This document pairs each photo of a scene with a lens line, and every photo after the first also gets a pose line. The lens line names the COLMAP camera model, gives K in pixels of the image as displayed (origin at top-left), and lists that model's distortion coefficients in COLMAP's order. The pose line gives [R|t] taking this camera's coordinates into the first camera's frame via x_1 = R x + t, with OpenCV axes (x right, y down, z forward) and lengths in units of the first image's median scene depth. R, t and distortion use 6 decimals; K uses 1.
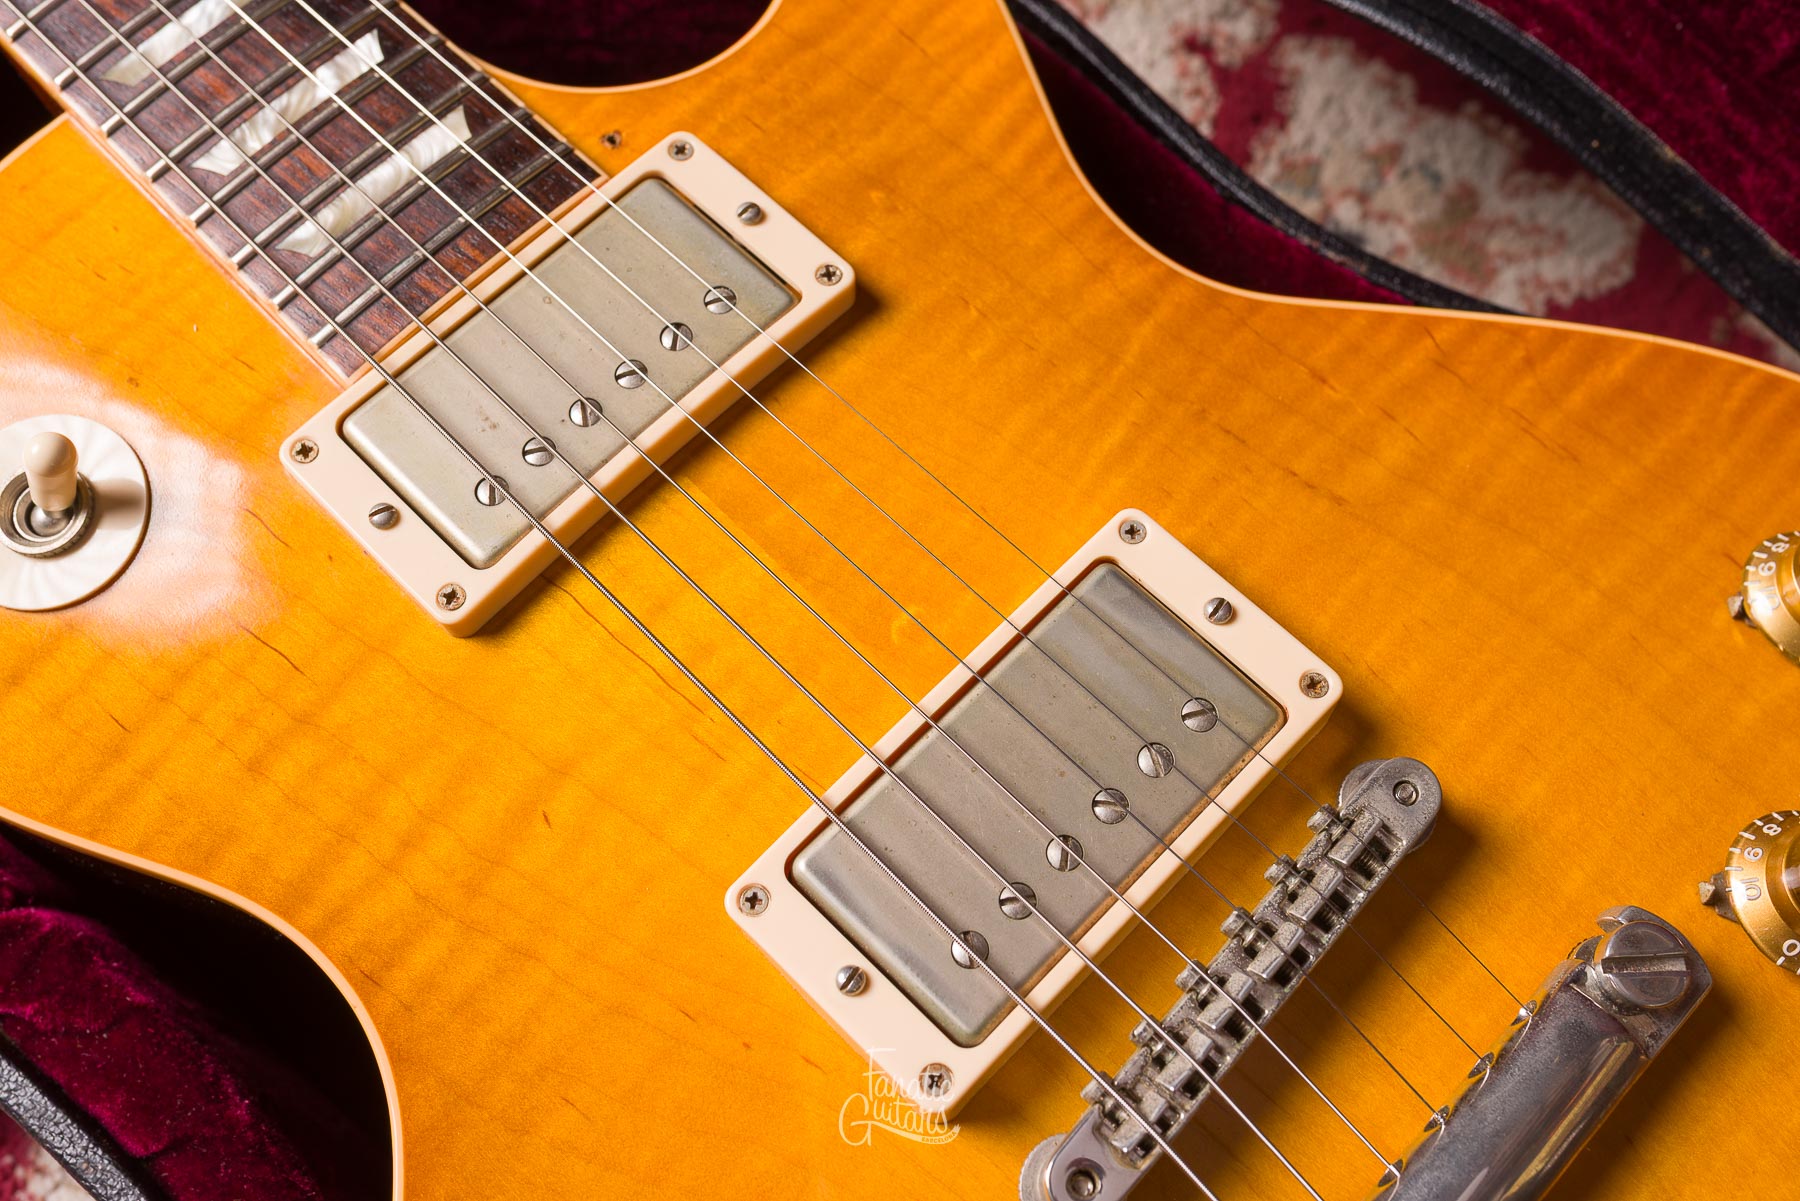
lens RADIAL K [[1806.2, 0, 902.5], [0, 1806.2, 602.8], [0, 0, 1]] dist [0.002110, -0.007125]
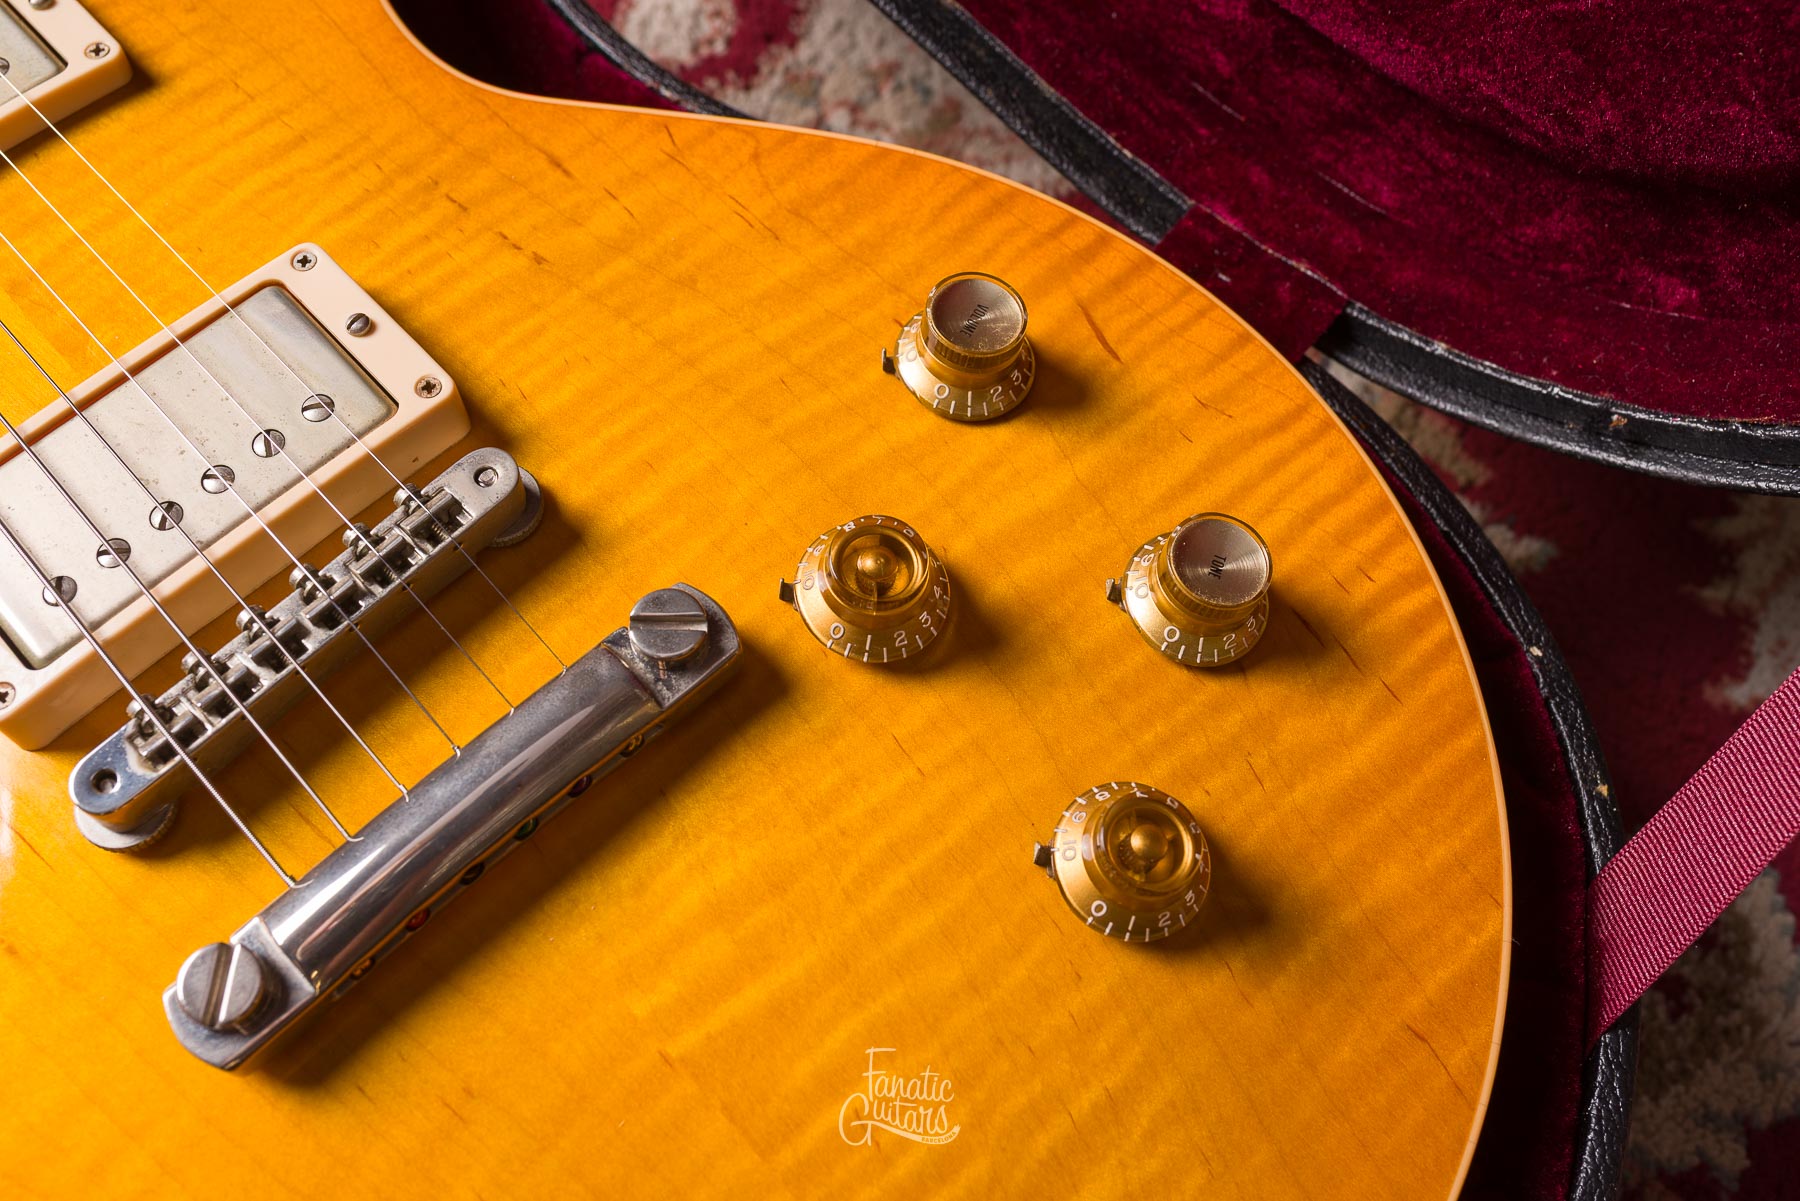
lens RADIAL K [[1806.2, 0, 902.5], [0, 1806.2, 602.8], [0, 0, 1]] dist [0.002110, -0.007125]
pose [[0.999267, 0.029751, -0.024091, 0.491825], [-0.031270, 0.997373, -0.065347, 0.216049], [0.022083, 0.066052, 0.997572, -0.083649]]
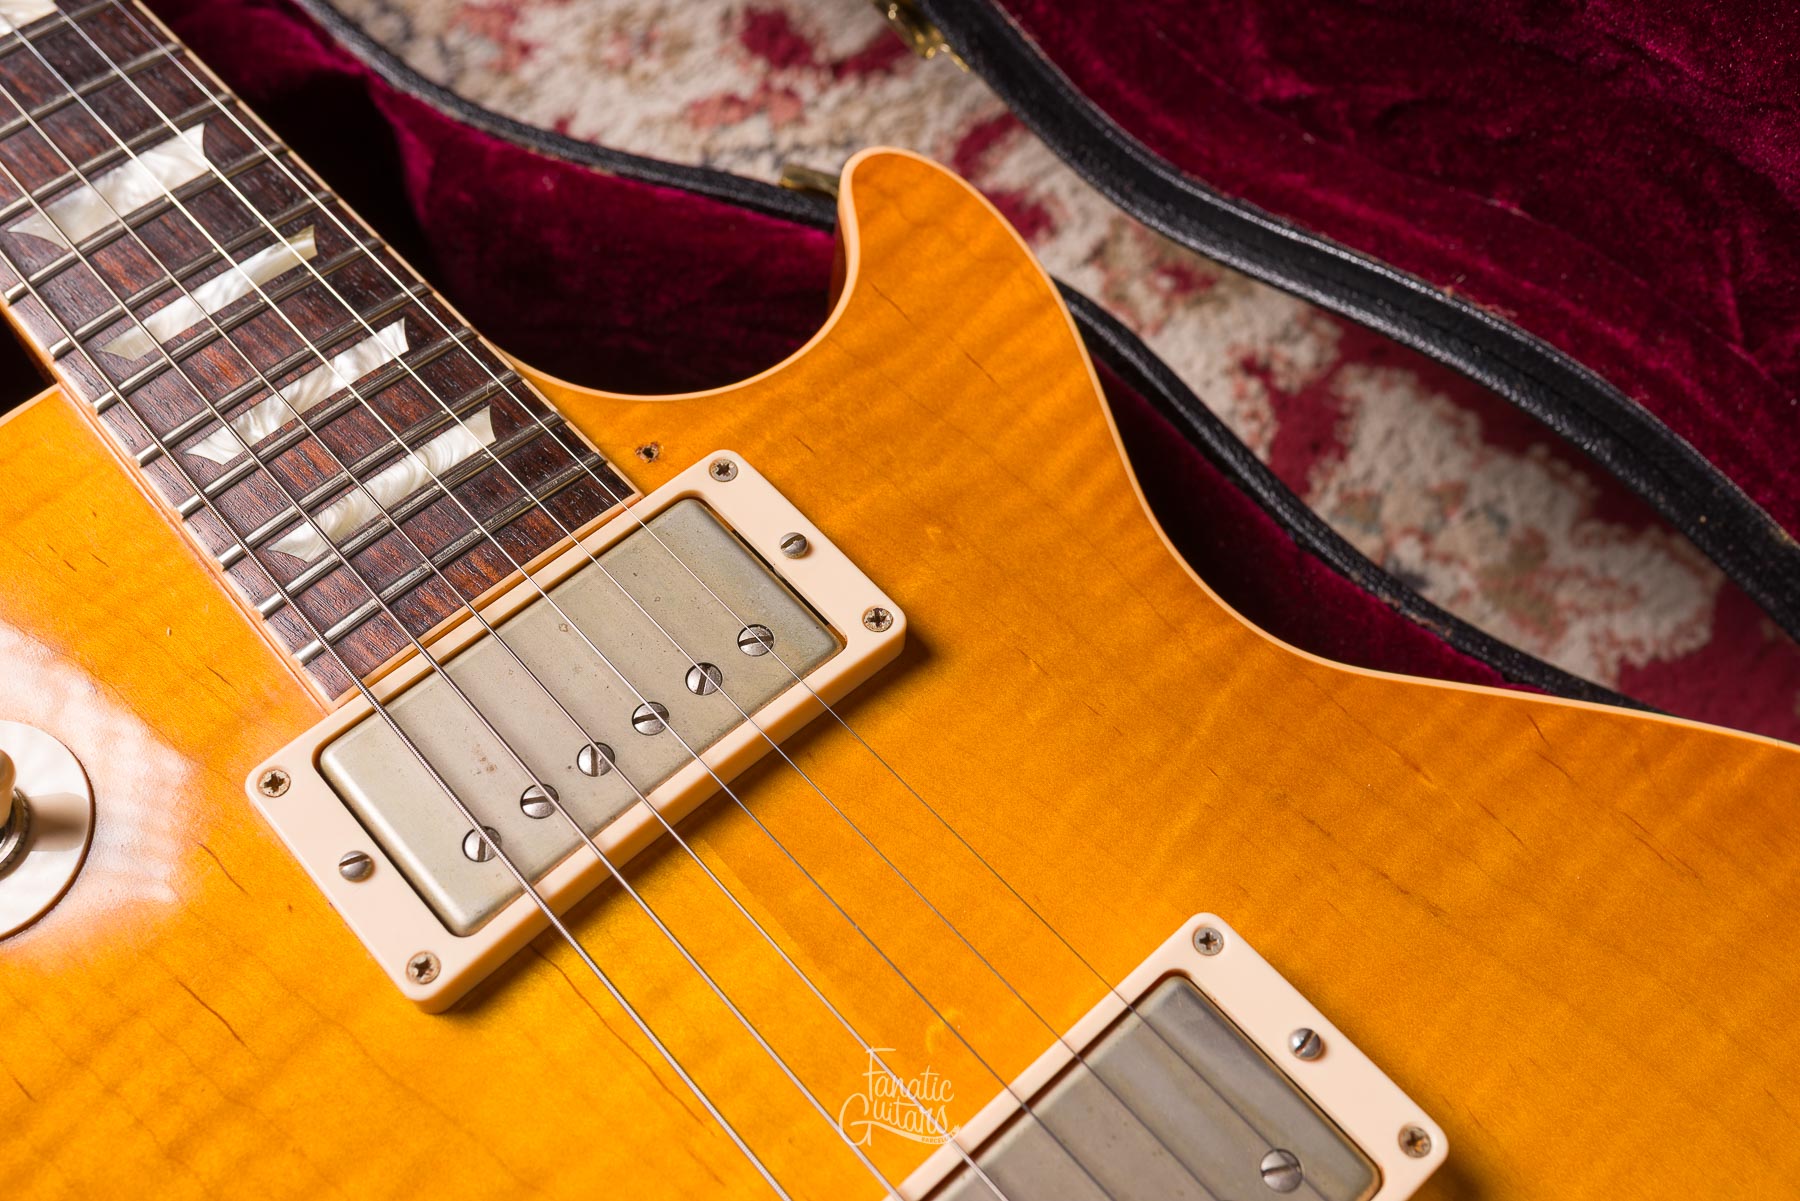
lens RADIAL K [[1813.3, 0, 901.6], [0, 1813.3, 604.5], [0, 0, 1]] dist [-0.002600, 0.001637]
pose [[0.997793, 0.066252, 0.004519, -0.033257], [-0.065056, 0.988891, -0.133651, -0.068312], [-0.013323, 0.133062, 0.991018, 0.101148]]
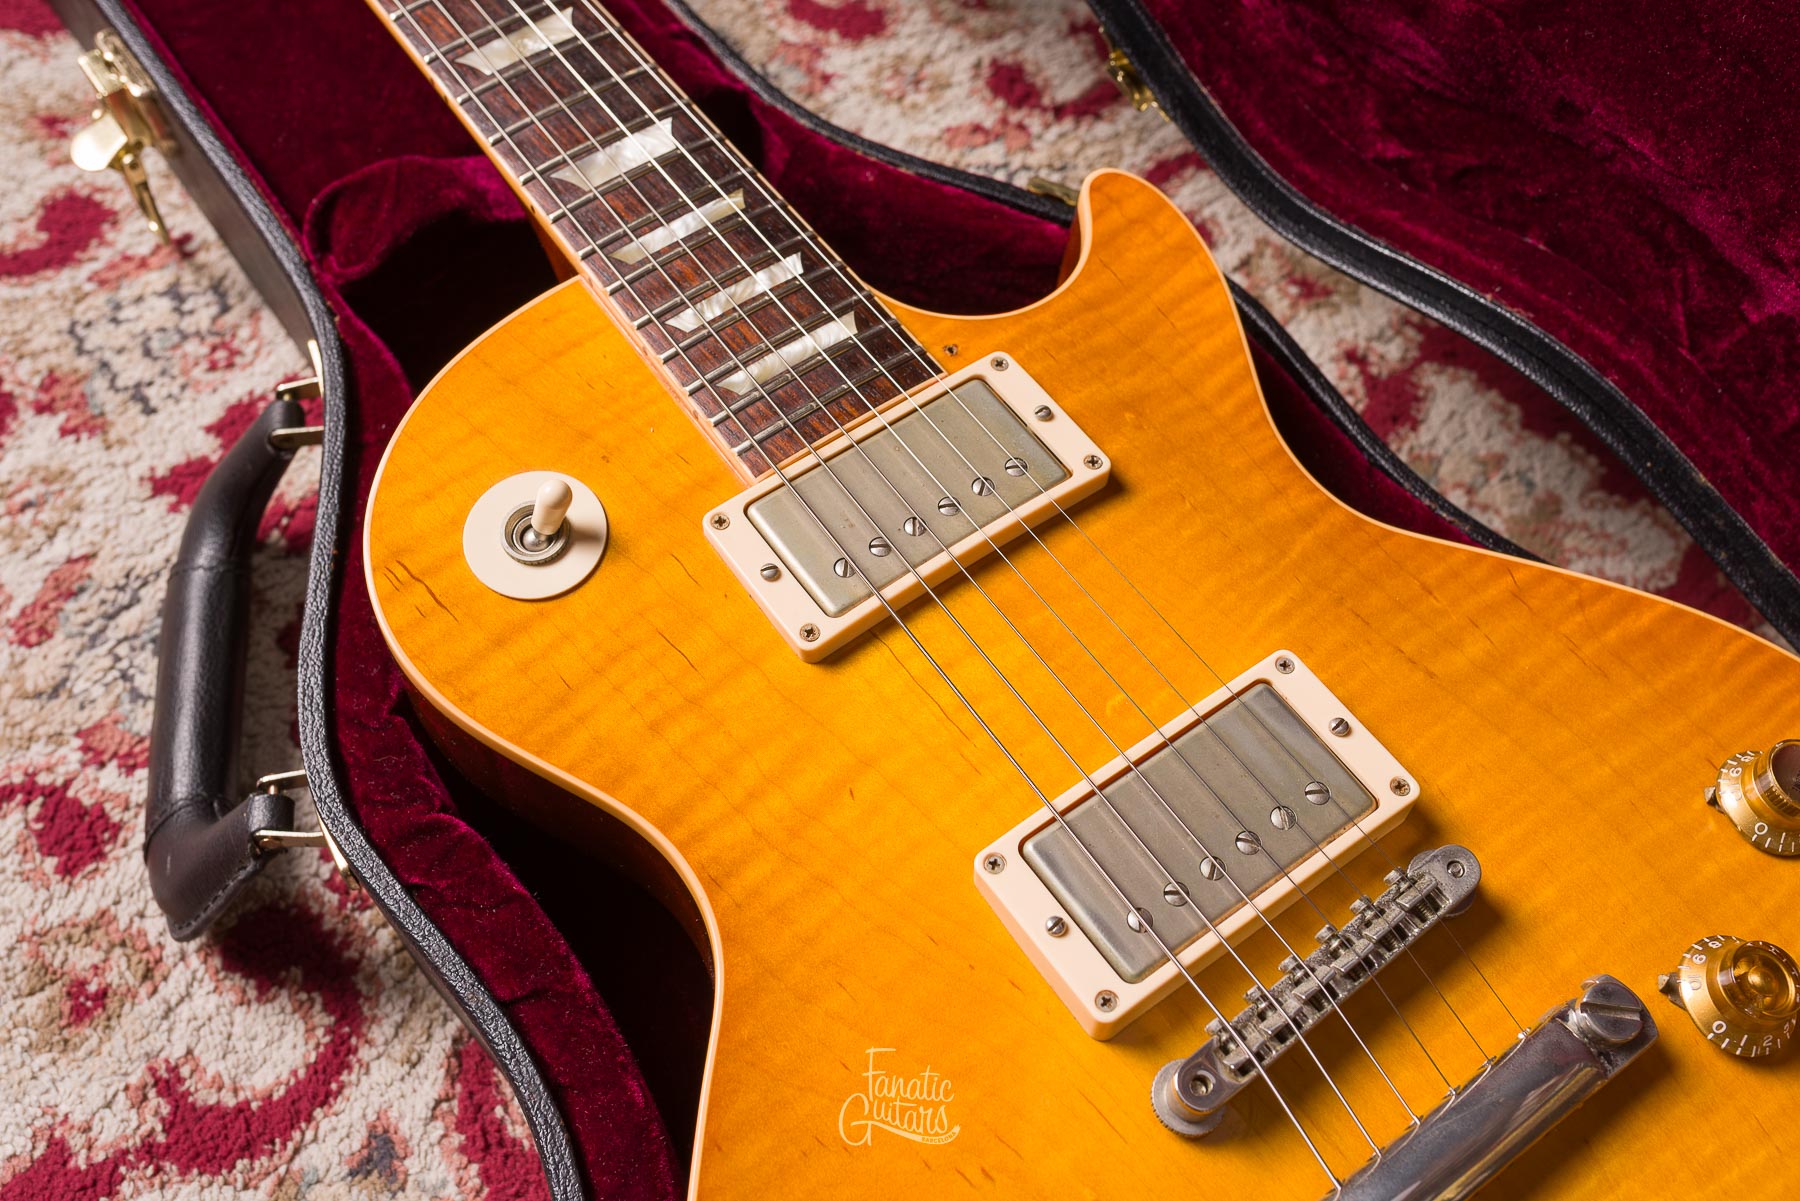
lens RADIAL K [[1771.2, 0, 903.0], [0, 1771.2, 604.5], [0, 0, 1]] dist [-0.001666, 0.004894]
pose [[0.985902, 0.158925, -0.052339, -0.097232], [-0.164777, 0.976529, -0.138707, 0.146182], [0.029066, 0.145376, 0.988949, -0.370376]]
